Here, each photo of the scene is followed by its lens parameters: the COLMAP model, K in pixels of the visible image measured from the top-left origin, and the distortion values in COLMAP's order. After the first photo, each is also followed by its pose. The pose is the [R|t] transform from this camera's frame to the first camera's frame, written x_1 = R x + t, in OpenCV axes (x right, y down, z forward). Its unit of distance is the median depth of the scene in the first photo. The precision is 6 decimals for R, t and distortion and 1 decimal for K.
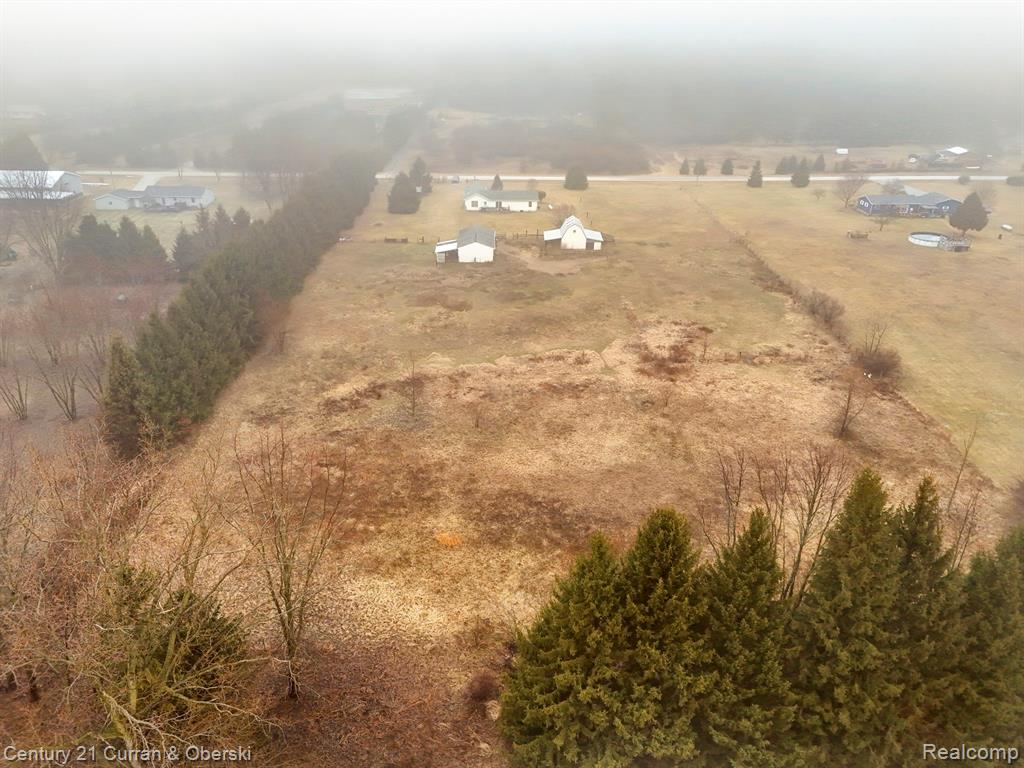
lens RADIAL K [[733.6, 0, 508.0], [0, 733.6, 400.8], [0, 0, 1]] dist [0.084691, -0.079183]
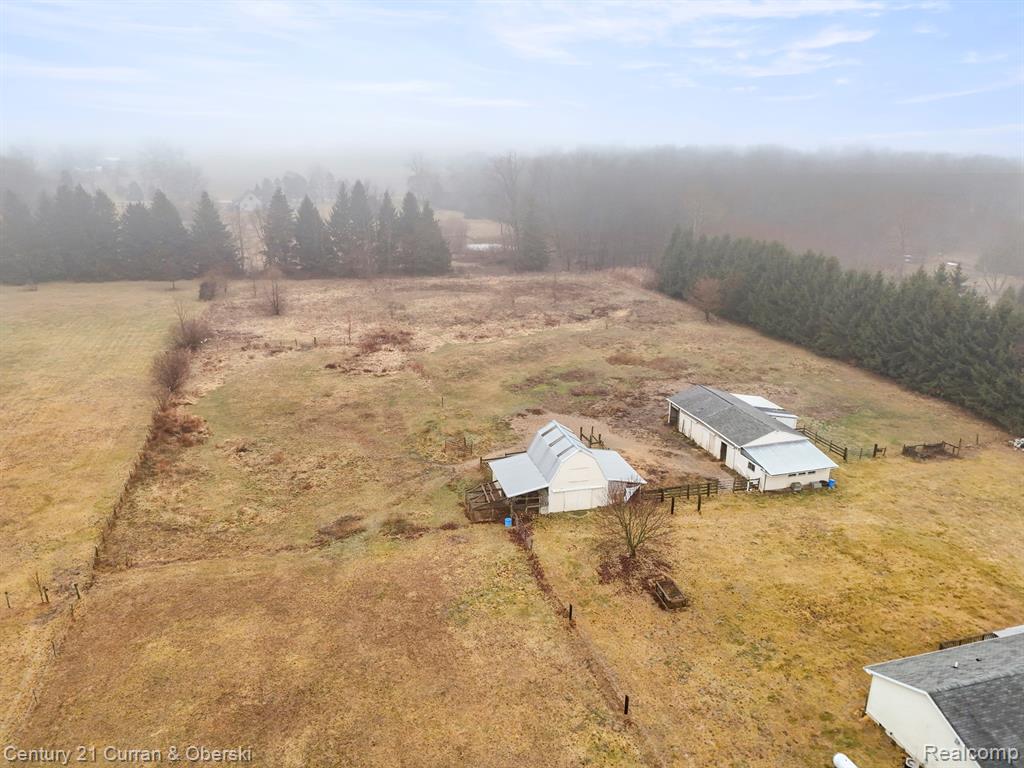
lens RADIAL K [[741.8, 0, 509.8], [0, 741.8, 385.2], [0, 0, 1]] dist [0.087091, -0.080276]
pose [[-0.963026, 0.067831, -0.260731, 0.237785], [-0.139821, 0.701406, 0.698913, -0.580047], [0.230286, 0.709527, -0.665988, 1.317546]]
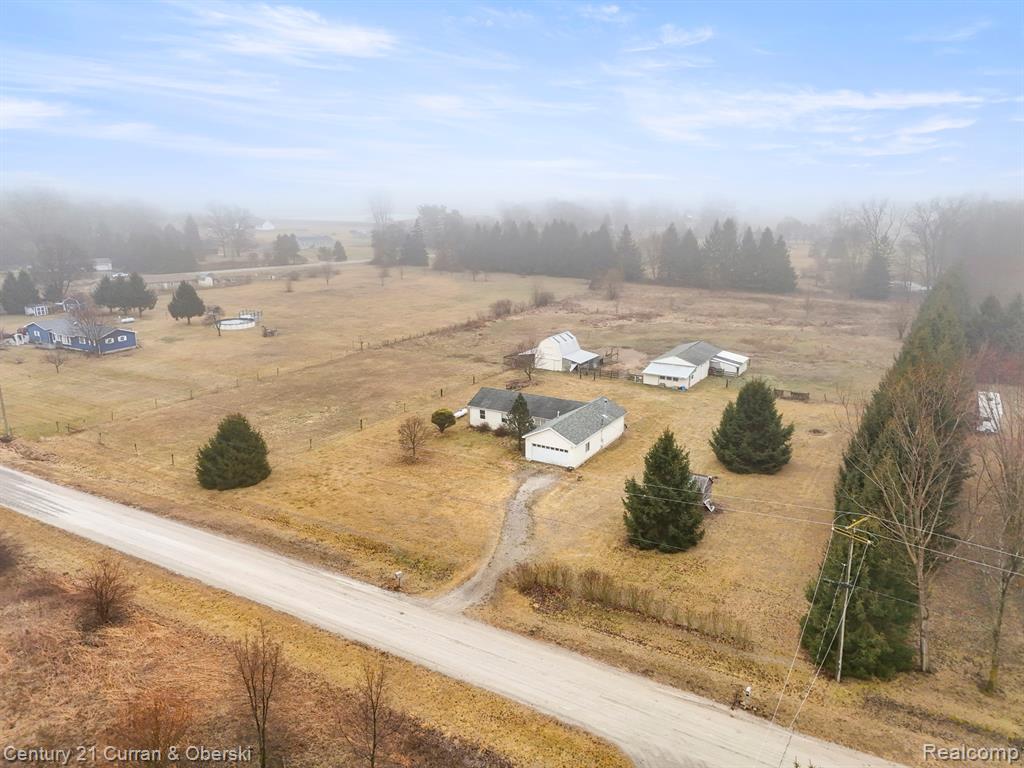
lens RADIAL K [[741.8, 0, 509.8], [0, 741.8, 385.2], [0, 0, 1]] dist [0.087091, -0.080276]
pose [[-0.852867, -0.139009, 0.503284, -0.294596], [0.237603, 0.754990, 0.611175, -0.749688], [-0.464933, 0.640832, -0.610877, 1.639444]]
